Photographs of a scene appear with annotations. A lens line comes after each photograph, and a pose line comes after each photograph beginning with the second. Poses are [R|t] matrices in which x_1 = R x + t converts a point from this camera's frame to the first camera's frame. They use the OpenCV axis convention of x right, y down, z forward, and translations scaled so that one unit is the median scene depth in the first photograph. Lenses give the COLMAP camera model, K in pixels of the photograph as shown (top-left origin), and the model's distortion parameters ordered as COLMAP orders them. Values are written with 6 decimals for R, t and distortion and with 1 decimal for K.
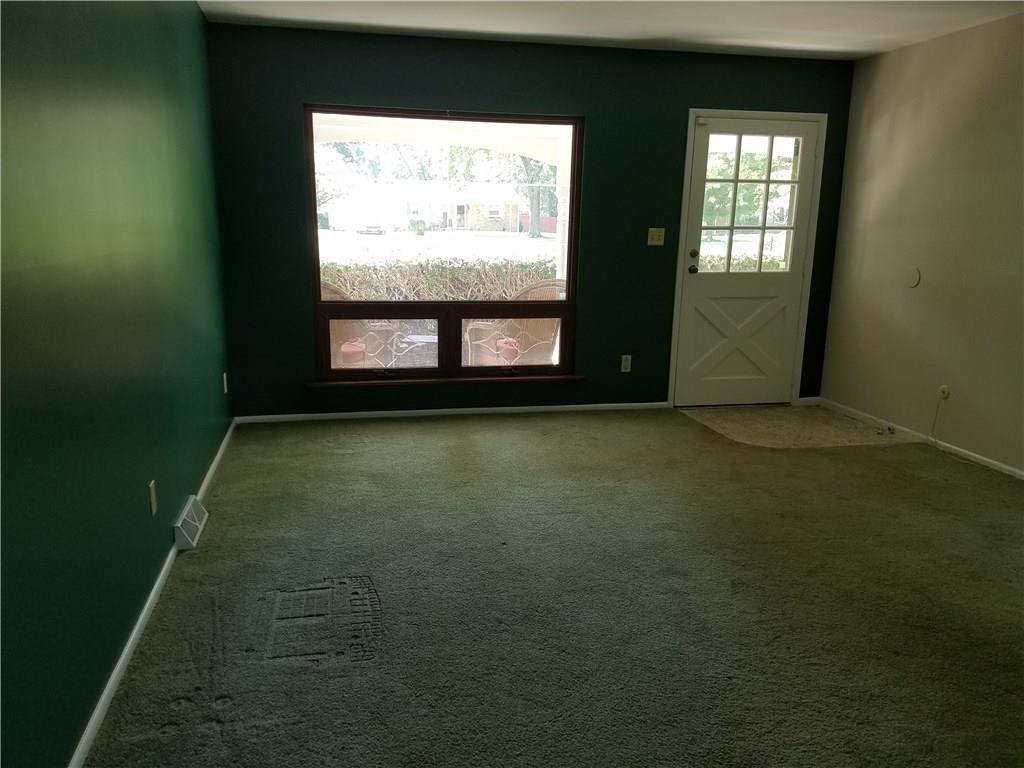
lens RADIAL K [[781.3, 0, 498.4], [0, 781.3, 386.8], [0, 0, 1]] dist [0.255469, -0.447618]
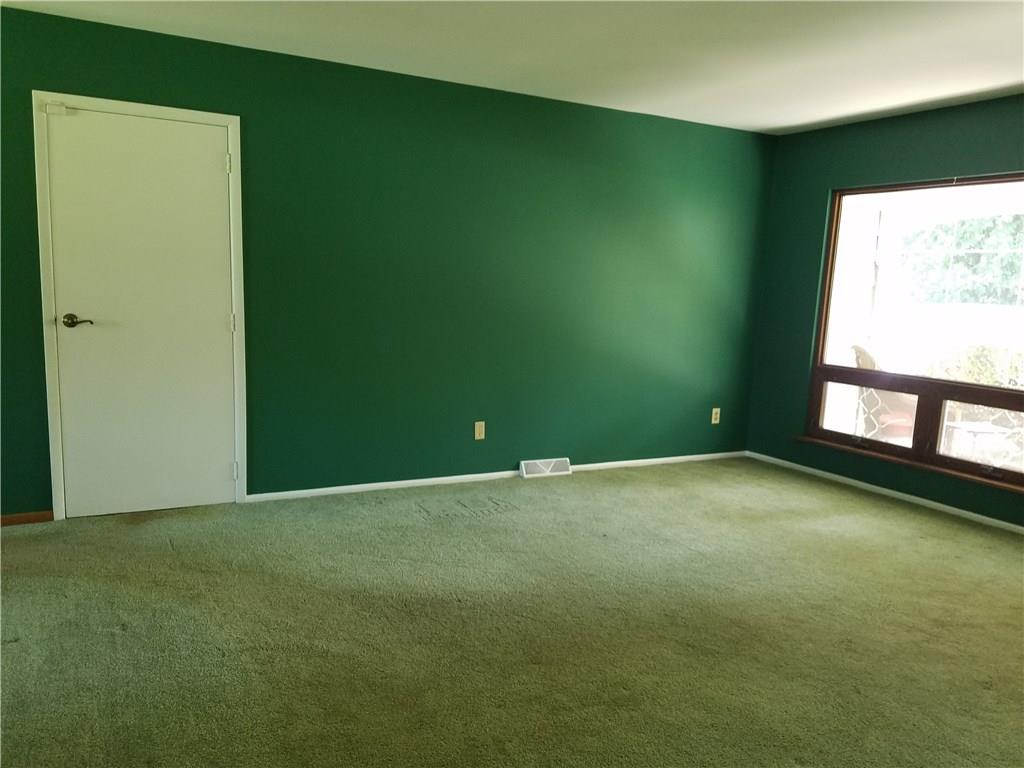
lens RADIAL K [[781.3, 0, 498.4], [0, 781.3, 386.8], [0, 0, 1]] dist [0.255469, -0.447618]
pose [[0.296743, 0.128982, -0.946207, 0.700331], [-0.234632, 0.970311, 0.058684, -0.038971], [0.925684, 0.204597, 0.318197, 0.255909]]
